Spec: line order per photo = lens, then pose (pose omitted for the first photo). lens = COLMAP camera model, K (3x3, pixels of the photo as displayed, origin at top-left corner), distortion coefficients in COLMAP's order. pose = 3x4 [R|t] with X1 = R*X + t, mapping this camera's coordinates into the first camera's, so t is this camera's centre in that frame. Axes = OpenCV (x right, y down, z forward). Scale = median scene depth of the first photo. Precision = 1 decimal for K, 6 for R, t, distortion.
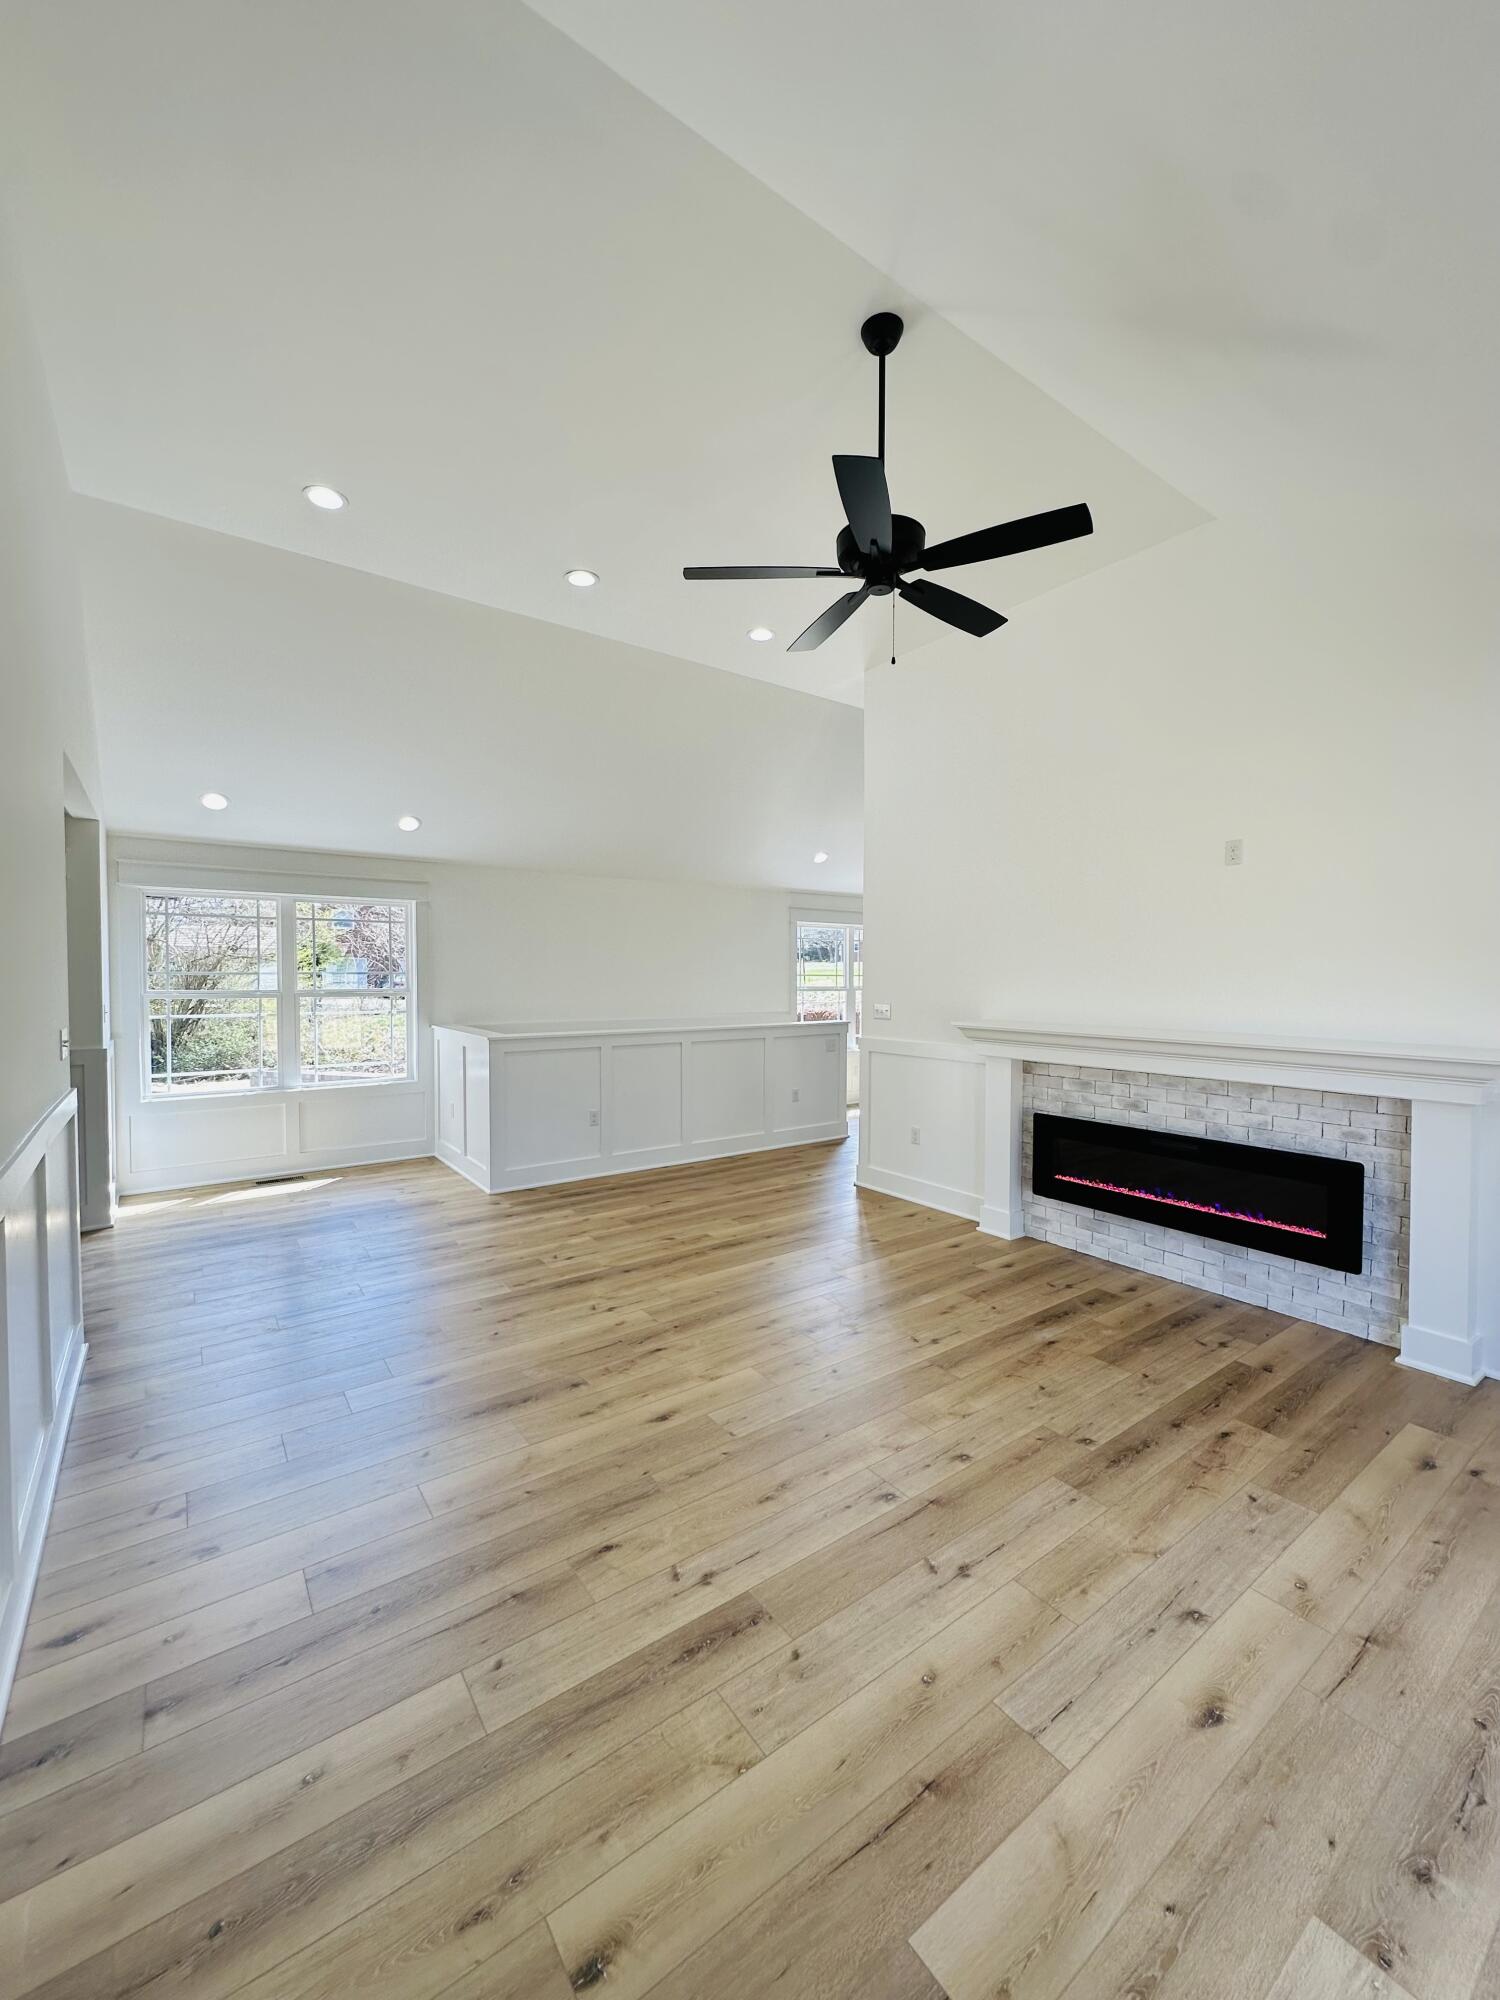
lens RADIAL K [[793.6, 0, 750.0], [0, 793.6, 1000.0], [0, 0, 1]] dist [-0.002176, 0.000314]
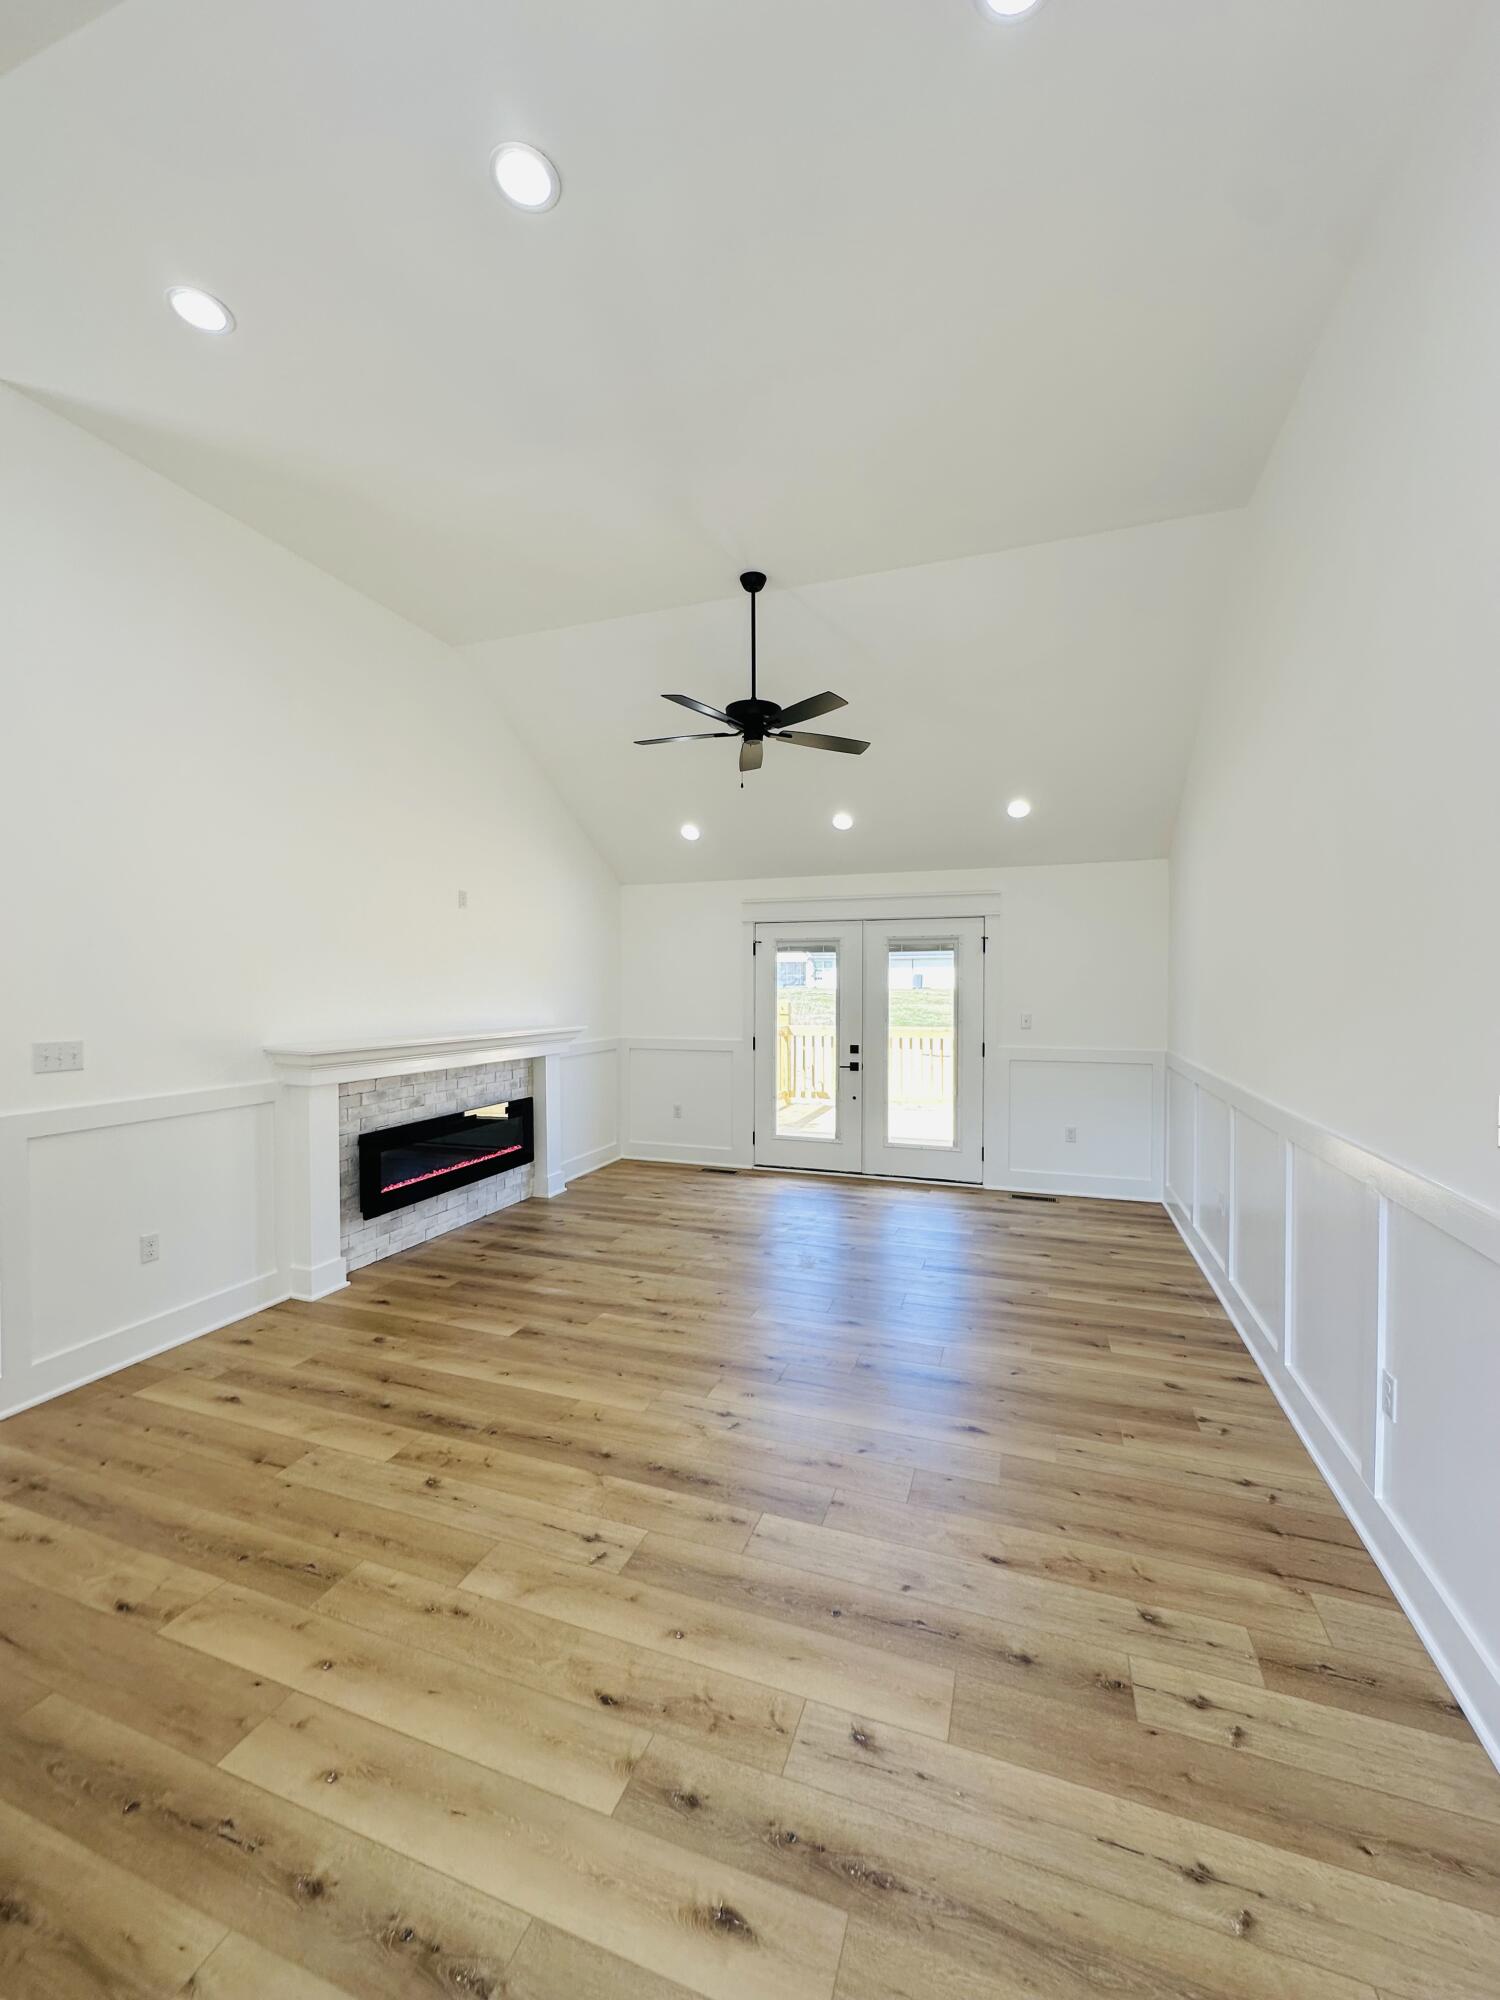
lens RADIAL K [[793.6, 0, 750.0], [0, 793.6, 1000.0], [0, 0, 1]] dist [-0.002176, 0.000314]
pose [[-0.562031, -0.012205, 0.827026, -0.783998], [0.026917, 0.999092, 0.033037, -0.042337], [-0.826678, 0.040829, -0.561192, 1.319945]]
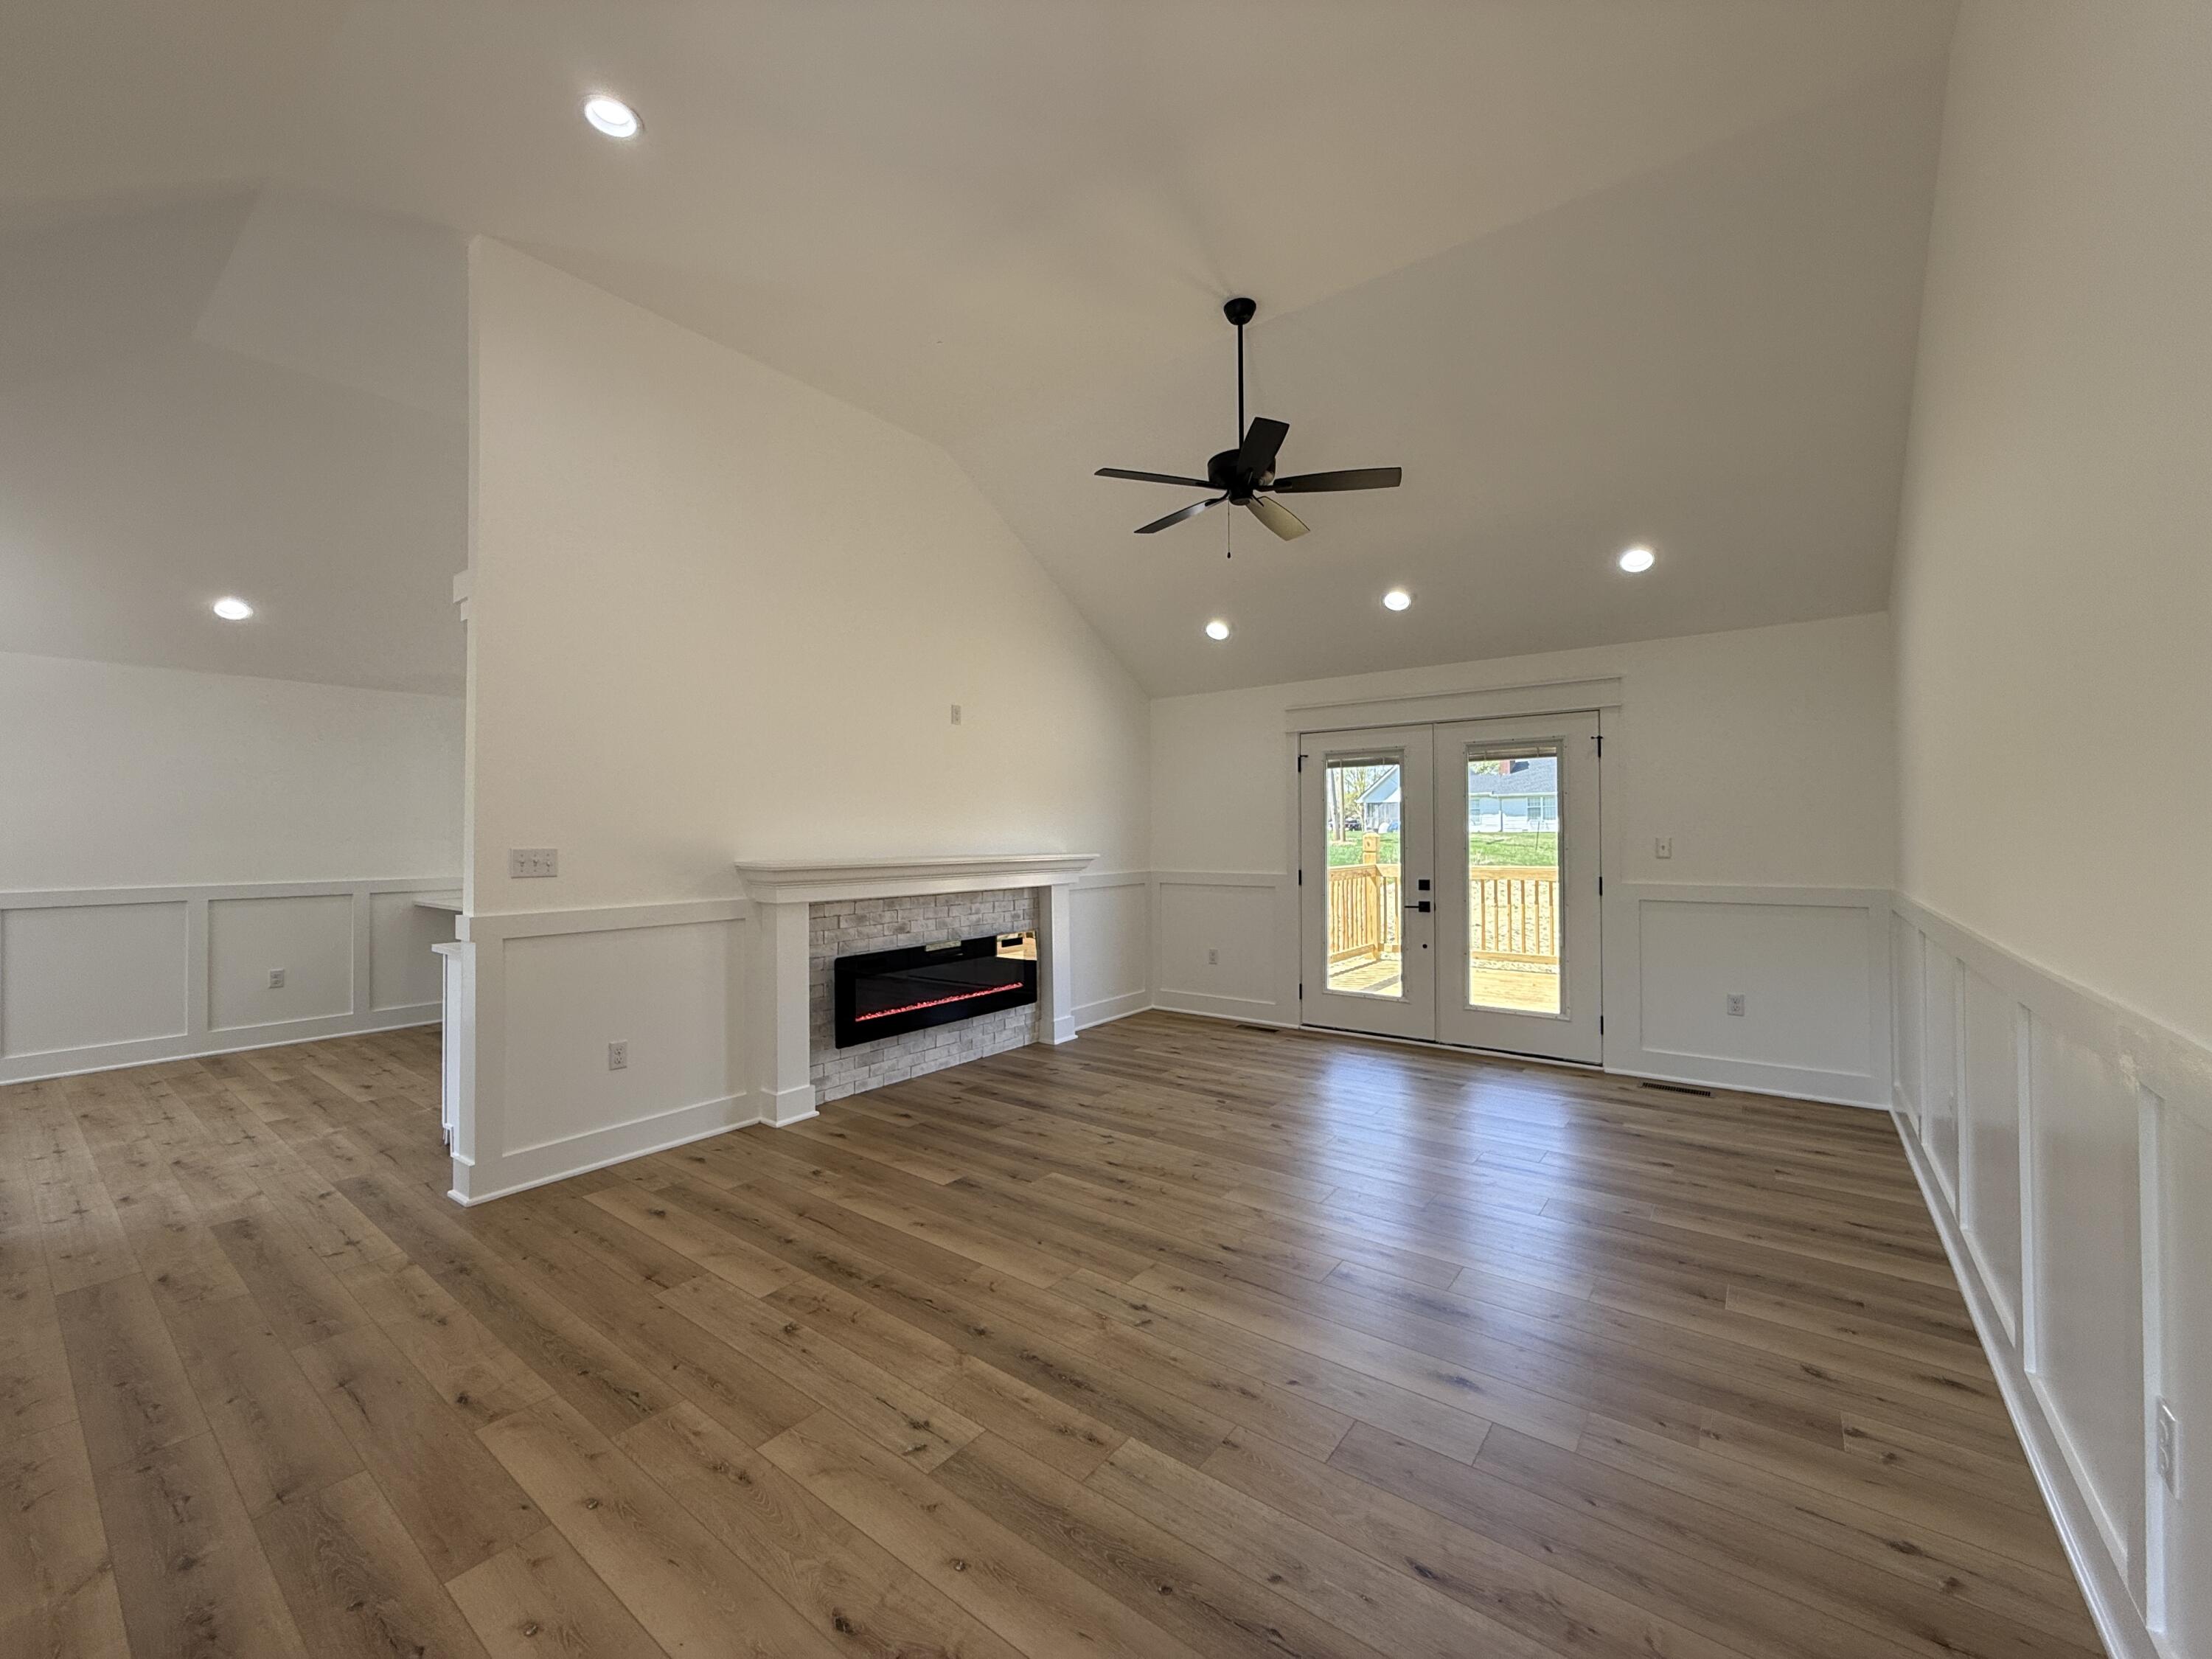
lens RADIAL K [[881.6, 0, 1103.0], [0, 881.6, 824.1], [0, 0, 1]] dist [-0.000400, 0.000346]
pose [[-0.283575, 0.014748, 0.958837, -0.796961], [0.036617, 0.999319, -0.004541, 0.006322], [-0.958251, 0.033822, -0.283922, 1.142201]]
